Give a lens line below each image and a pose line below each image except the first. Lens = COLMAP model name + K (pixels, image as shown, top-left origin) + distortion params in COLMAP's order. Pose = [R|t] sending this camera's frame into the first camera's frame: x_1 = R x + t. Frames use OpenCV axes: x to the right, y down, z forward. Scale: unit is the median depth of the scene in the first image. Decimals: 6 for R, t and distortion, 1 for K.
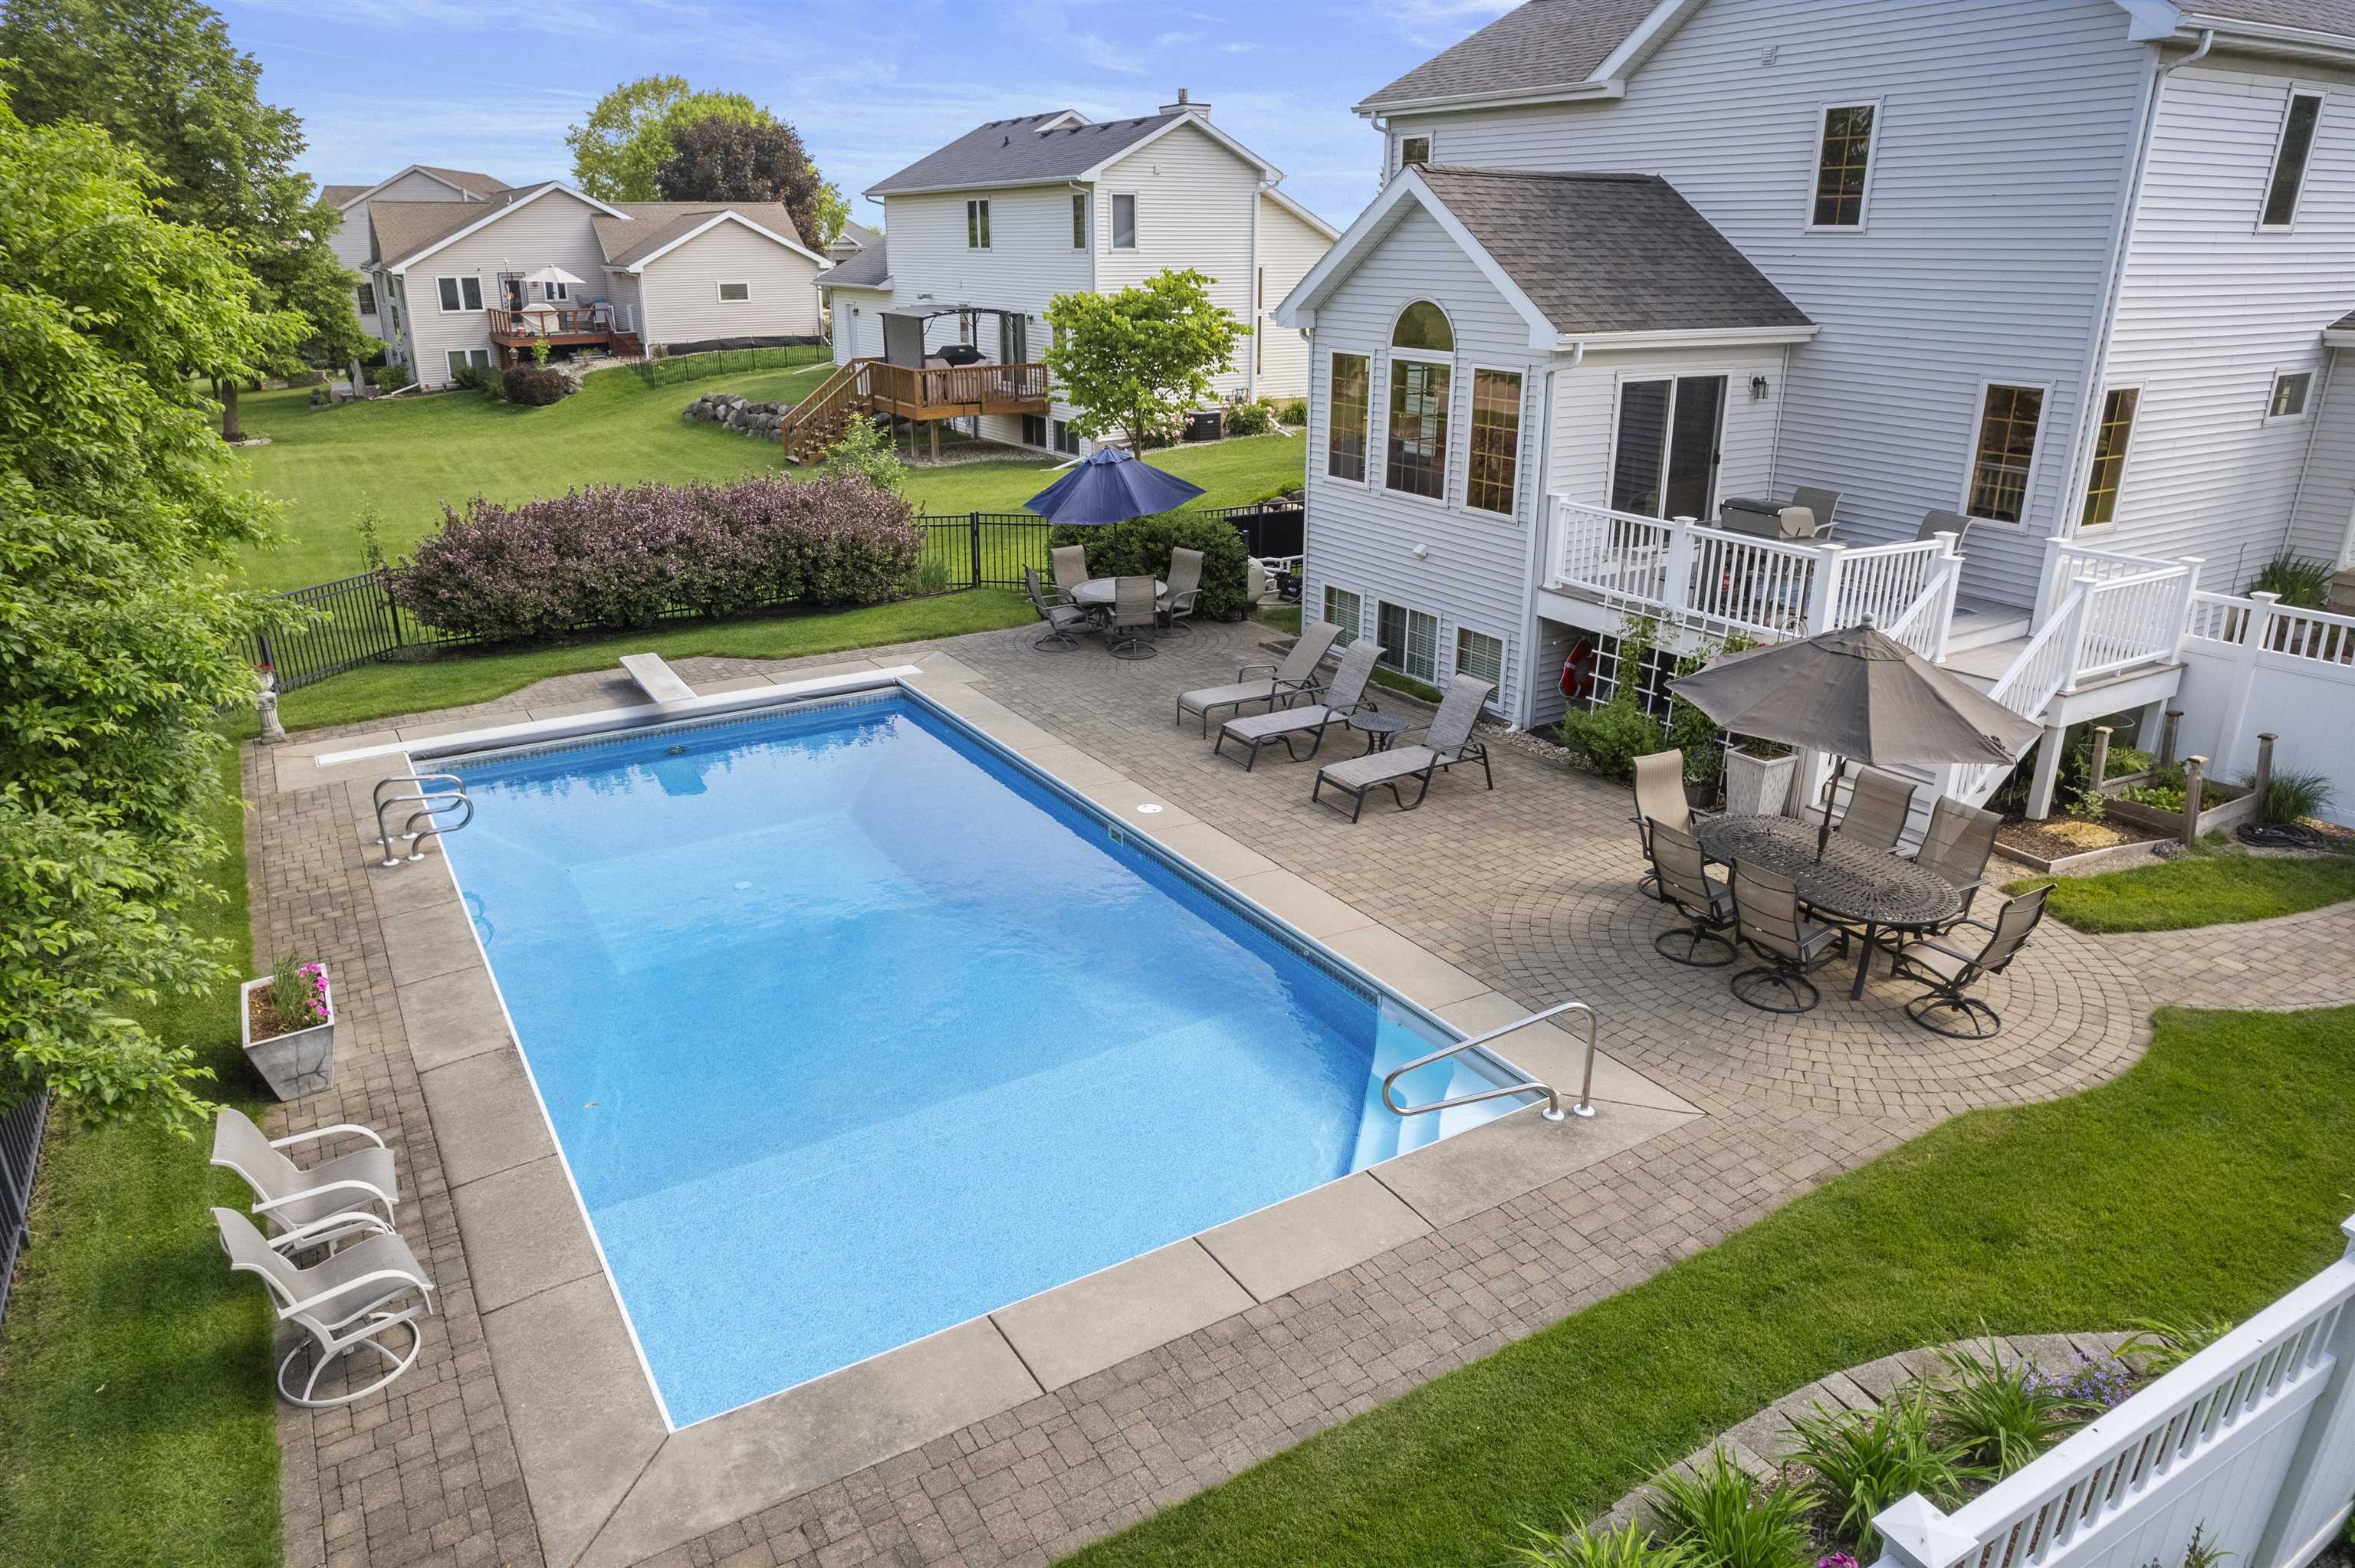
lens RADIAL K [[1496.8, 0, 1180.1], [0, 1496.8, 786.0], [0, 0, 1]] dist [-0.039676, 0.000791]
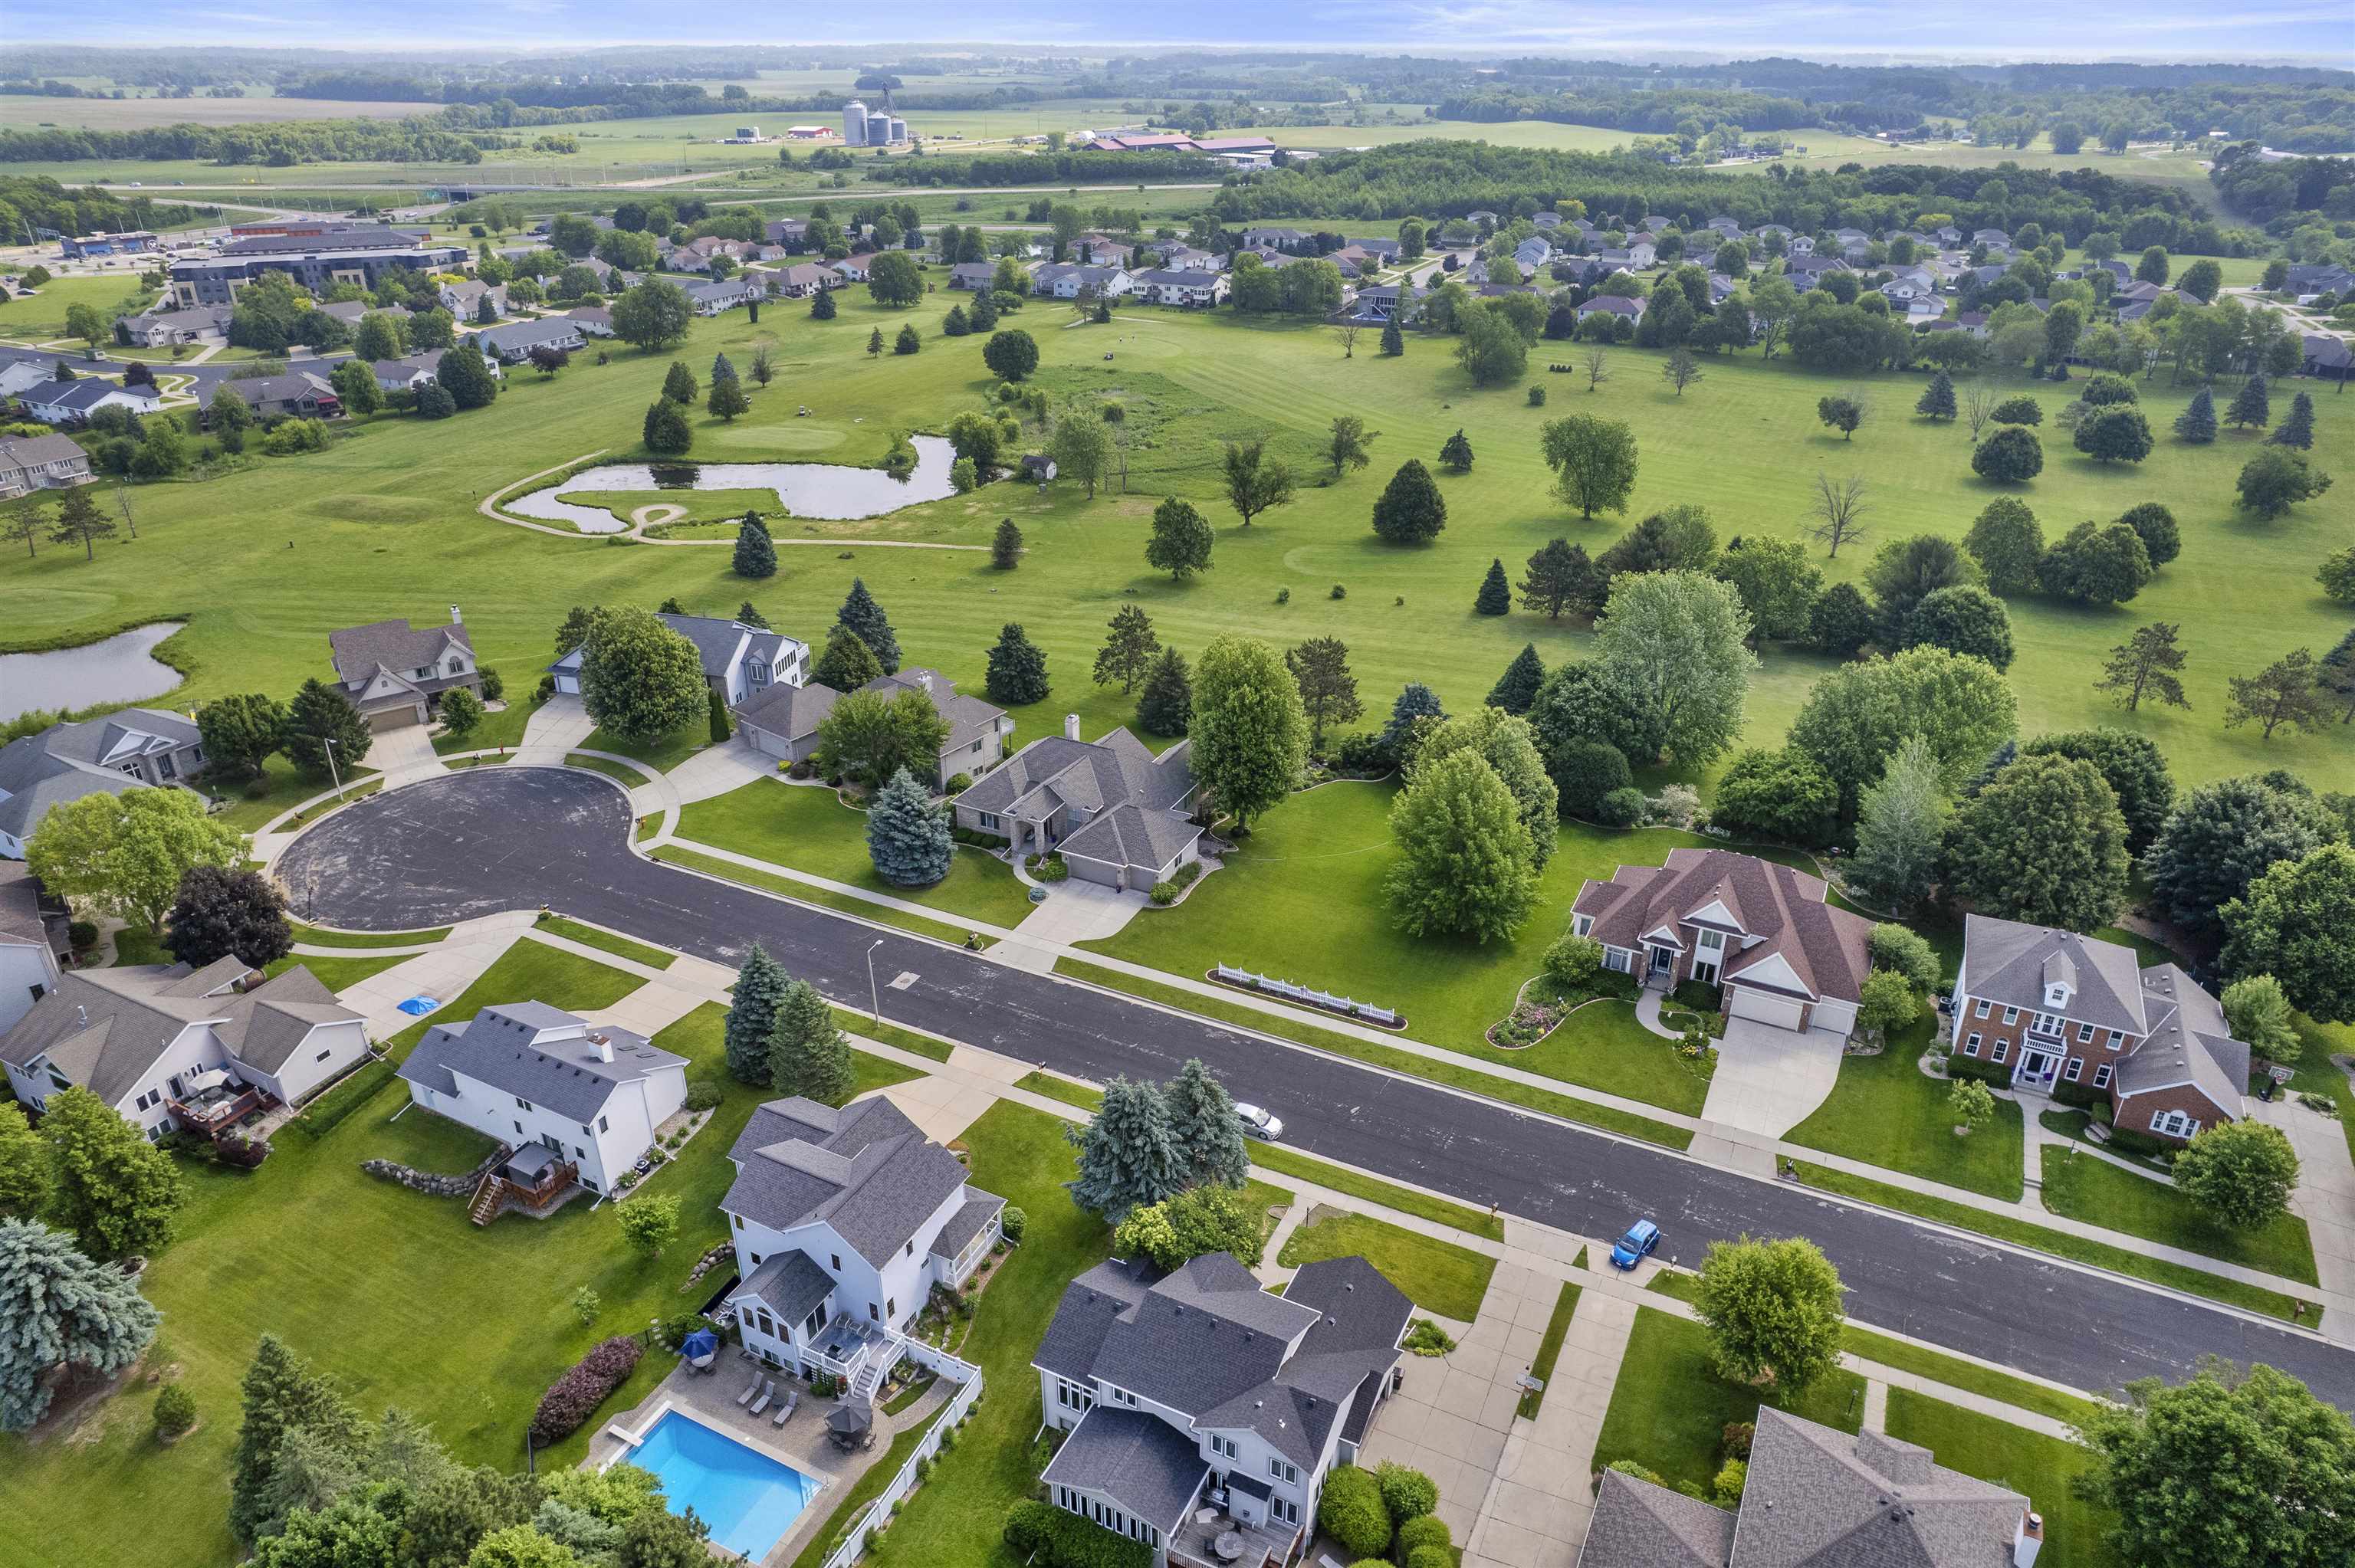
lens RADIAL K [[1496.8, 0, 1179.9], [0, 1496.8, 786.0], [0, 0, 1]] dist [-0.039676, 0.000791]
pose [[0.851625, -0.226969, 0.472462, -0.696637], [0.193420, 0.973849, 0.119190, -2.698738], [-0.487159, -0.010121, 0.873255, -4.638339]]
